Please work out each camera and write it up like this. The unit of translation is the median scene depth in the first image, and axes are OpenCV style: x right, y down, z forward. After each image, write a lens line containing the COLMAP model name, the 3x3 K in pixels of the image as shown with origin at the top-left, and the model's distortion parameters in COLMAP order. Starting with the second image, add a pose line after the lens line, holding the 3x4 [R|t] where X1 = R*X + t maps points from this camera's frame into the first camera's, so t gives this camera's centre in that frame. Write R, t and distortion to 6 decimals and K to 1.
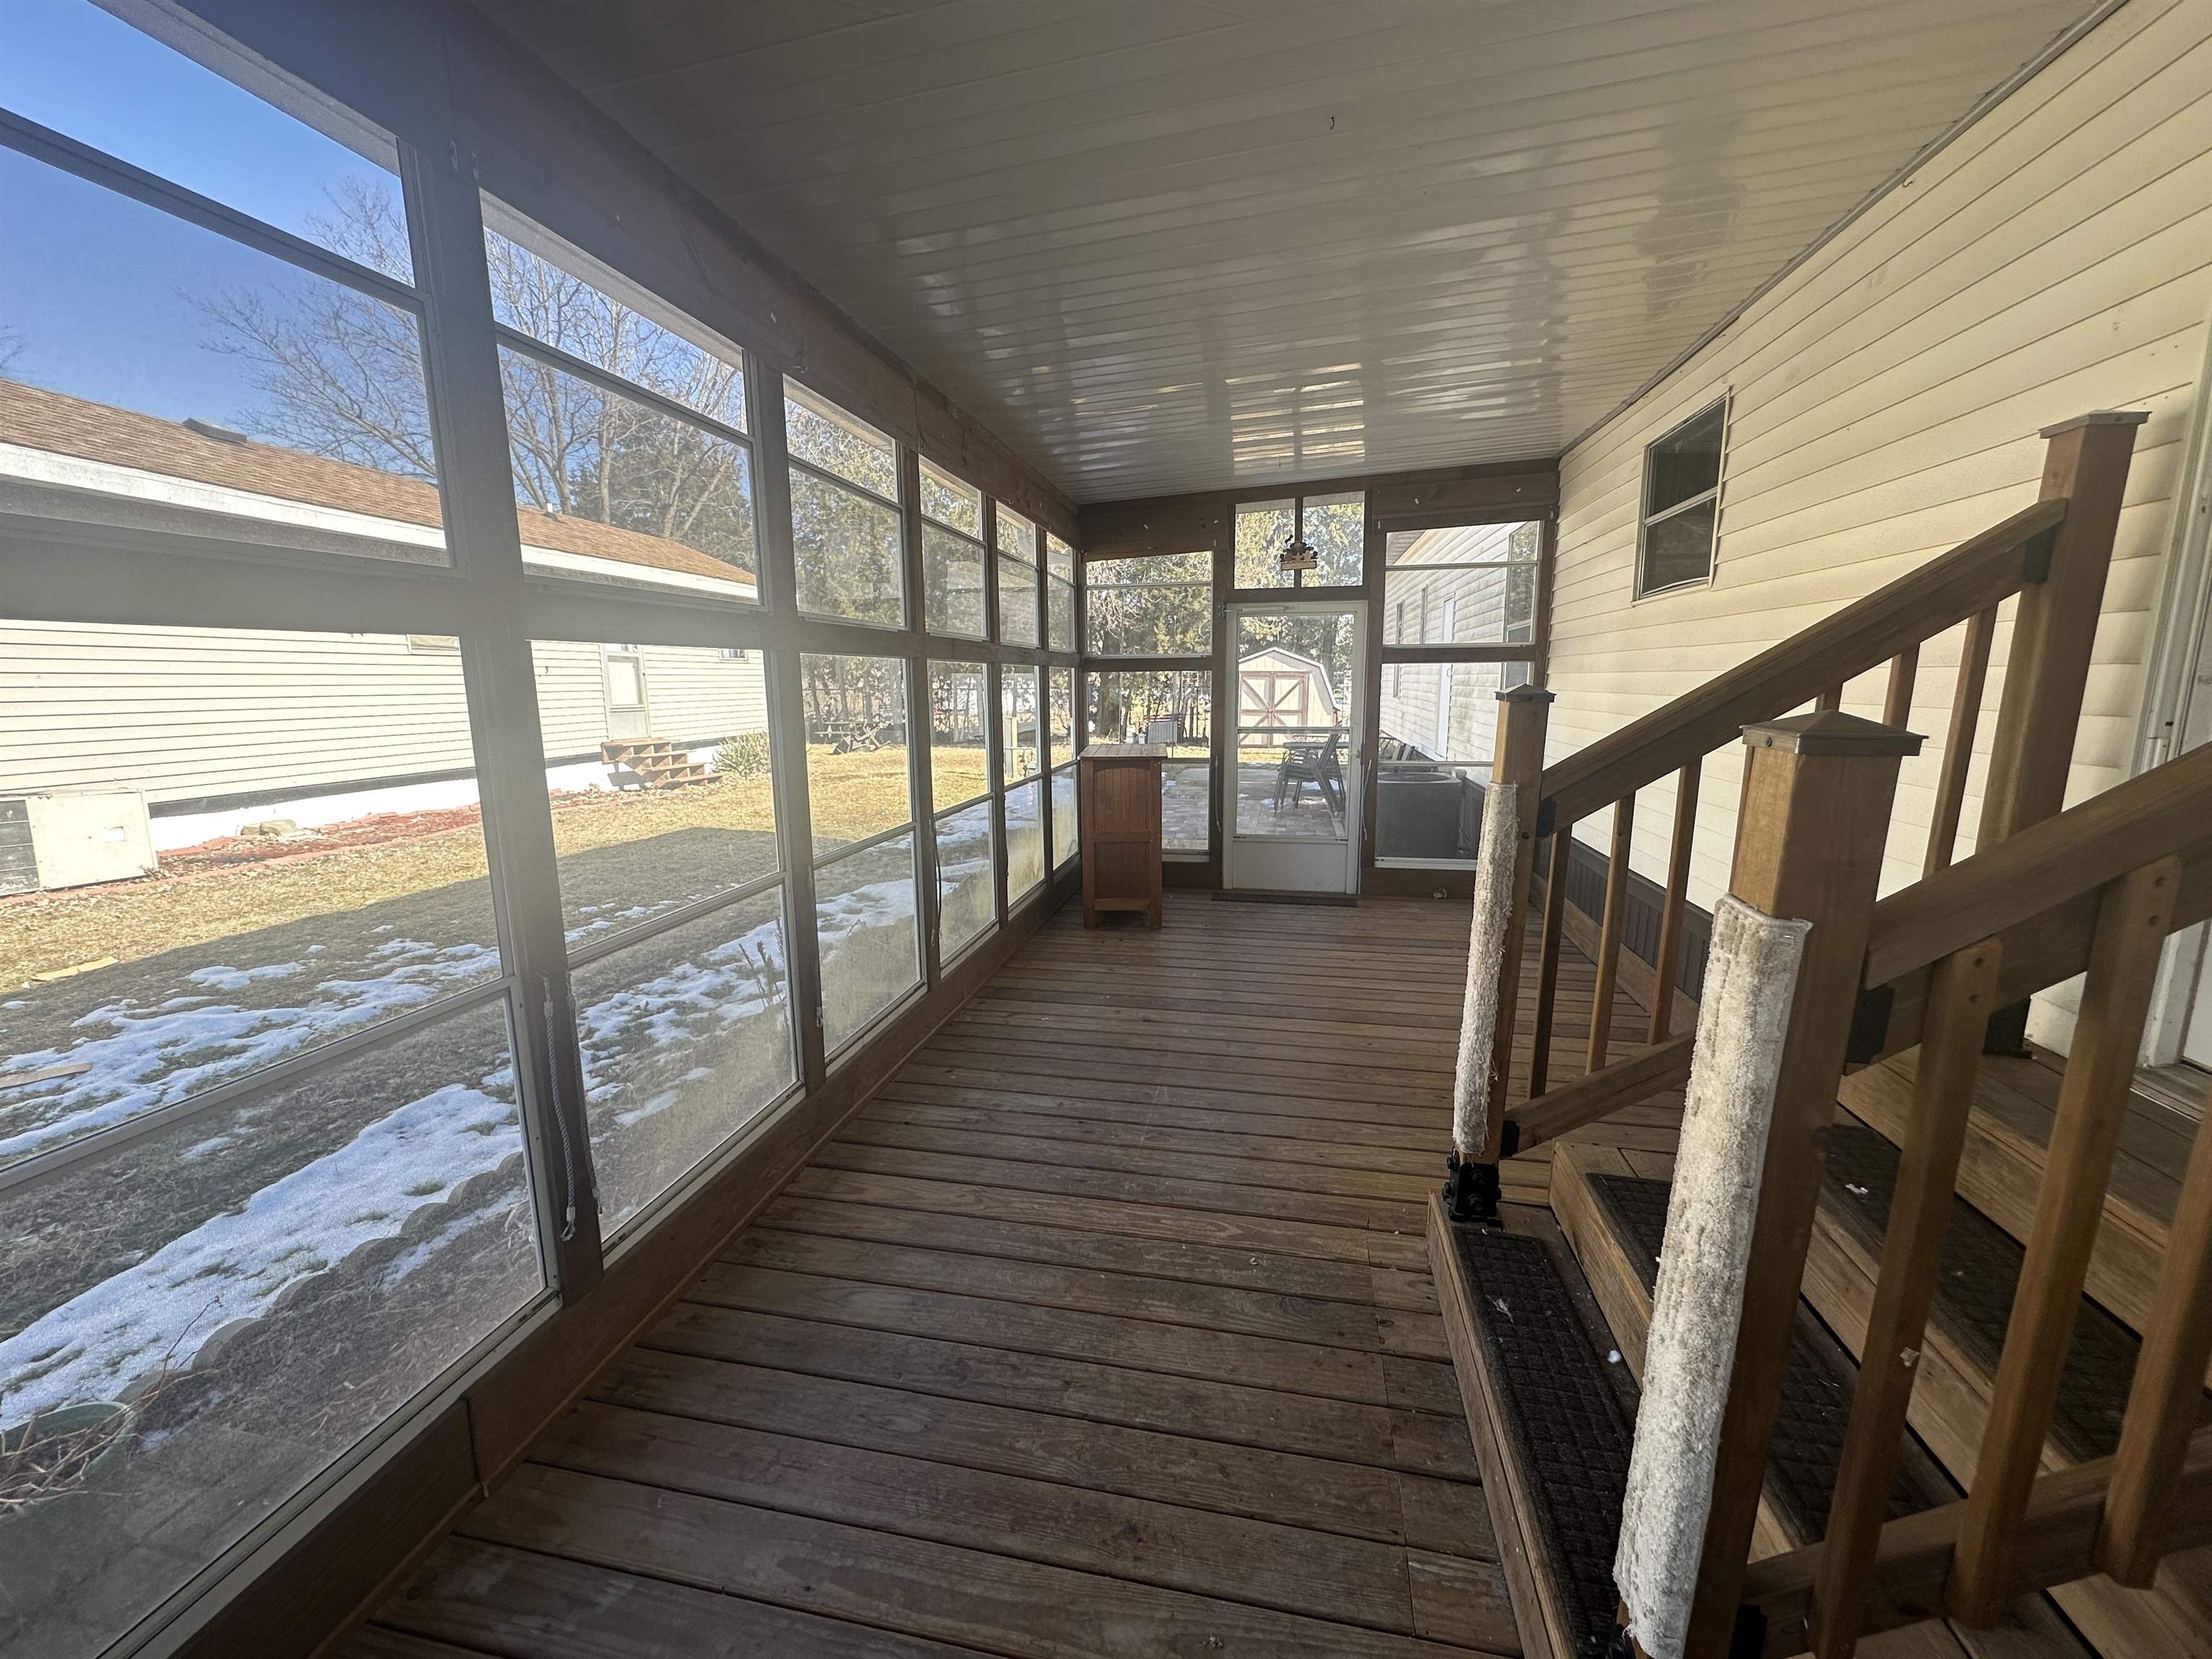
lens RADIAL K [[877.1, 0, 1101.9], [0, 877.1, 835.2], [0, 0, 1]] dist [-0.005931, 0.000690]
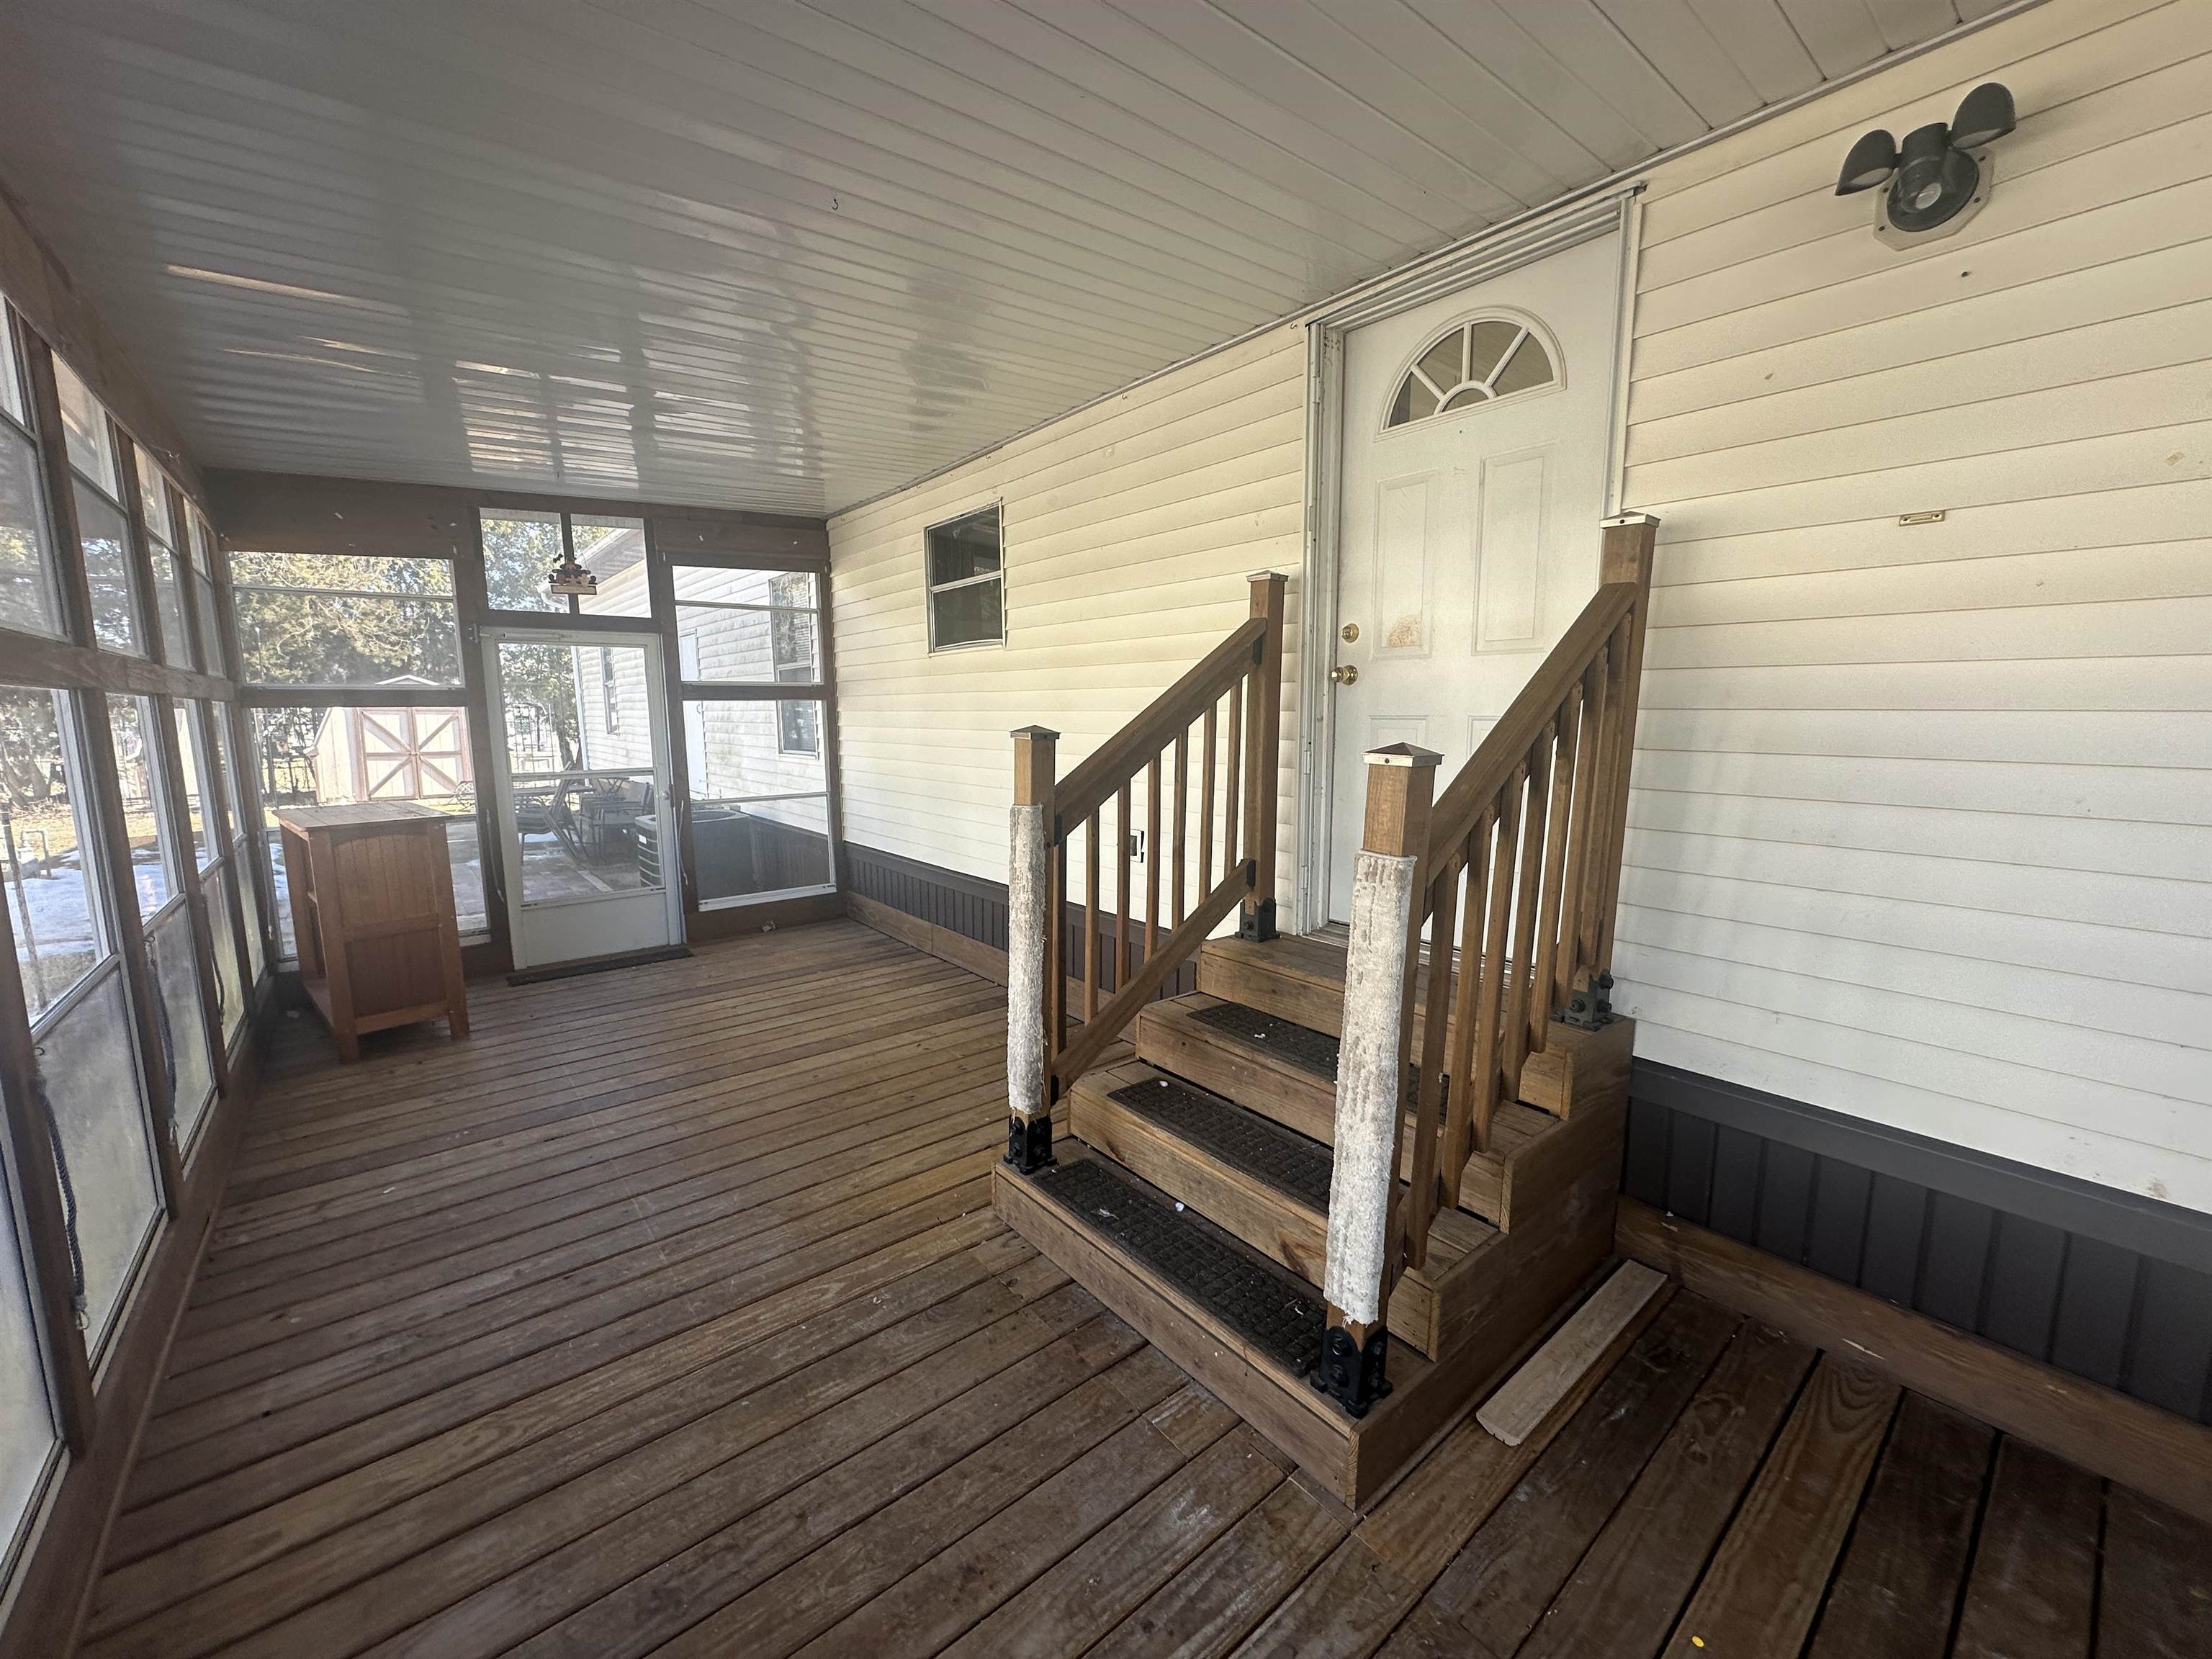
lens RADIAL K [[877.1, 0, 1106.4], [0, 877.1, 836.6], [0, 0, 1]] dist [-0.005931, 0.000690]
pose [[0.625246, -0.108011, 0.772918, -0.207136], [0.136191, 0.990281, 0.028216, -0.016558], [-0.768453, 0.087623, 0.633879, 0.065133]]
